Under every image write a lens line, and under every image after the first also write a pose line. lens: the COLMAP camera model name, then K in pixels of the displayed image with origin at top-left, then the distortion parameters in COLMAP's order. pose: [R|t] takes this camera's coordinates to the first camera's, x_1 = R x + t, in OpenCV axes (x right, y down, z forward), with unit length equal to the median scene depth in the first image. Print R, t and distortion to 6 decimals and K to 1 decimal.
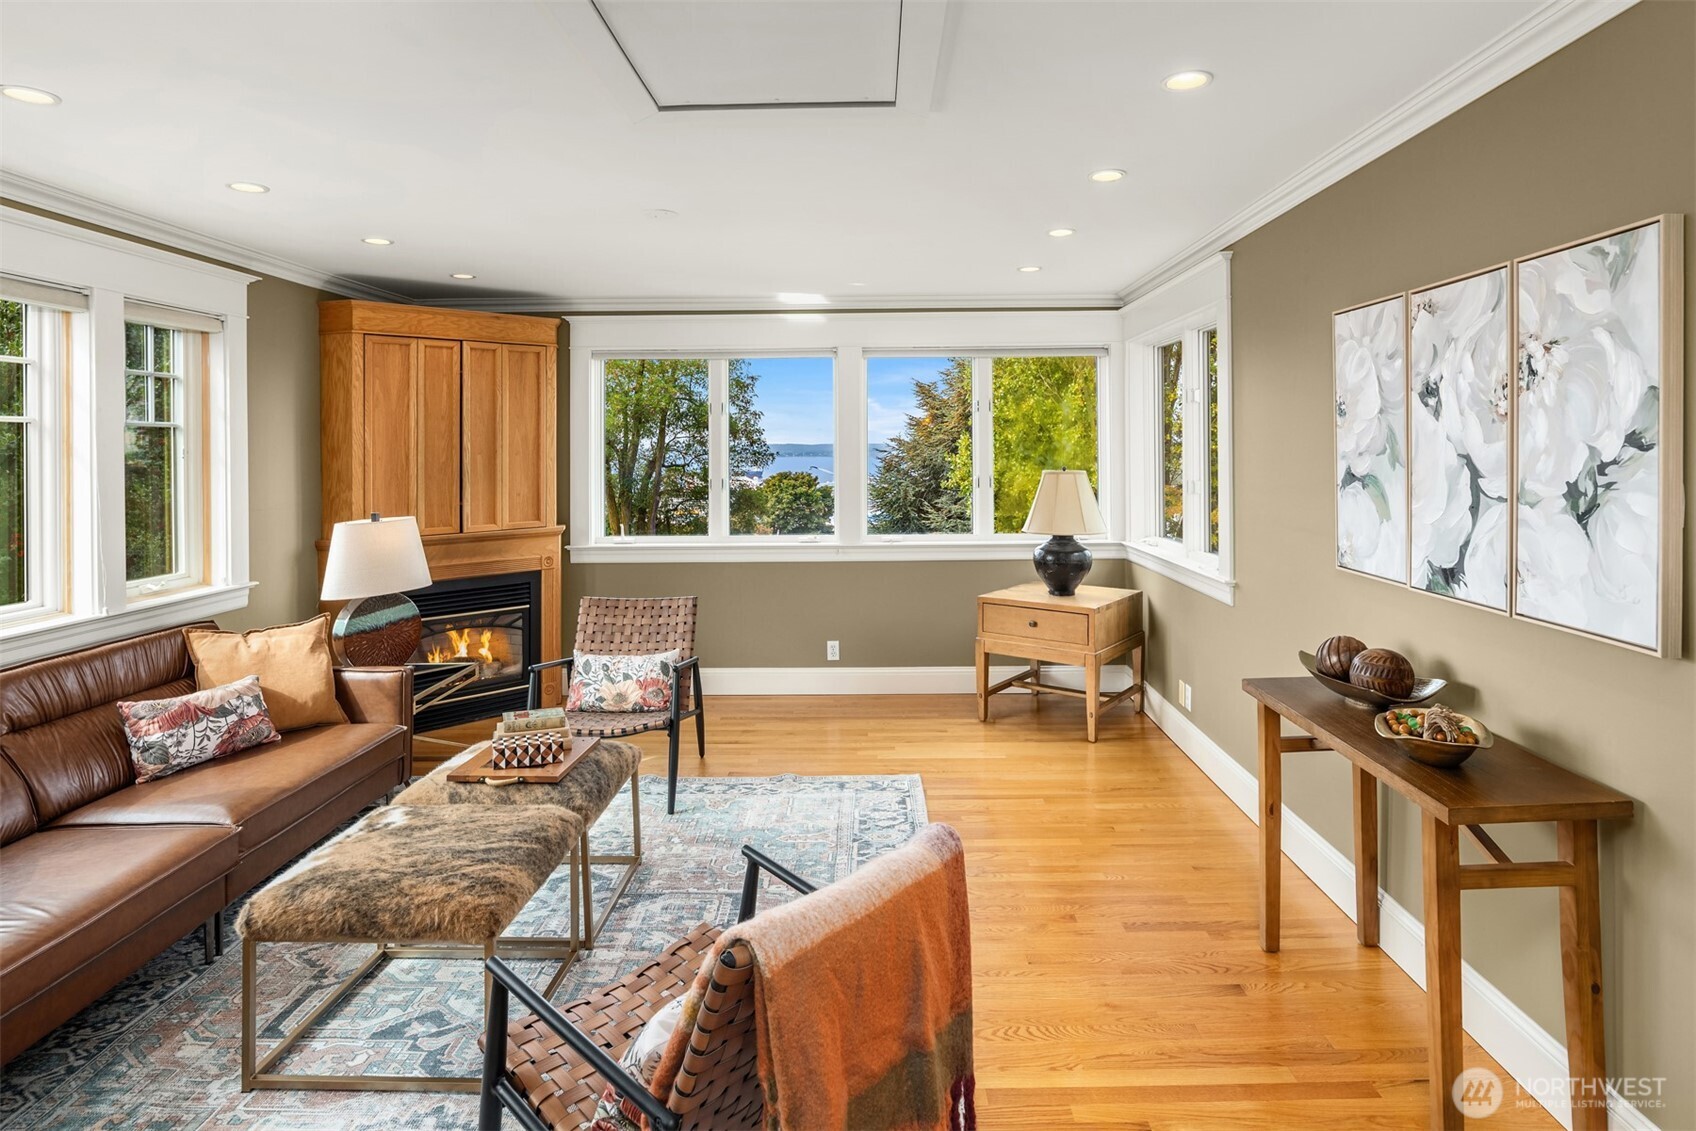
lens RADIAL K [[966.1, 0, 877.9], [0, 966.1, 454.3], [0, 0, 1]] dist [-0.017586, 0.009108]
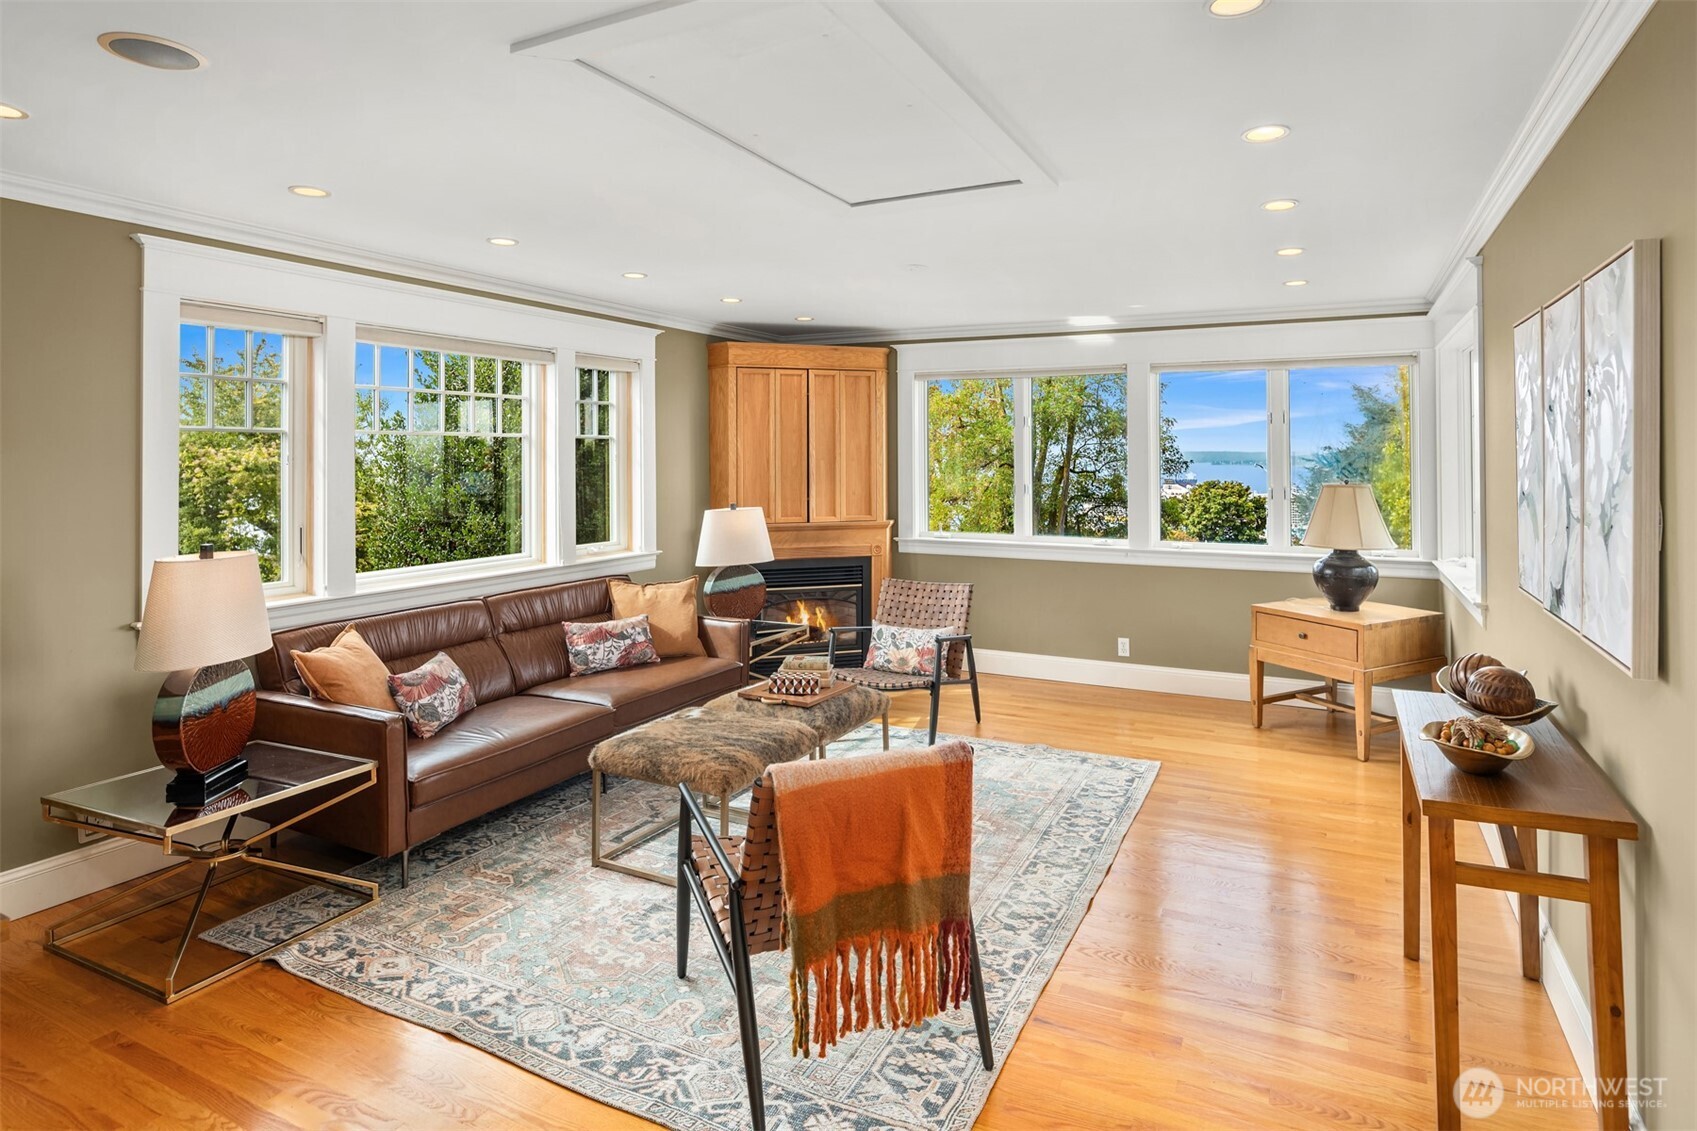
lens RADIAL K [[945.8, 0, 853.0], [0, 945.8, 473.2], [0, 0, 1]] dist [-0.005544, -0.000811]
pose [[0.898363, 0.018002, -0.438884, 0.194242], [-0.011901, 0.999791, 0.016650, -0.004621], [0.439092, -0.009735, 0.898389, -0.098571]]
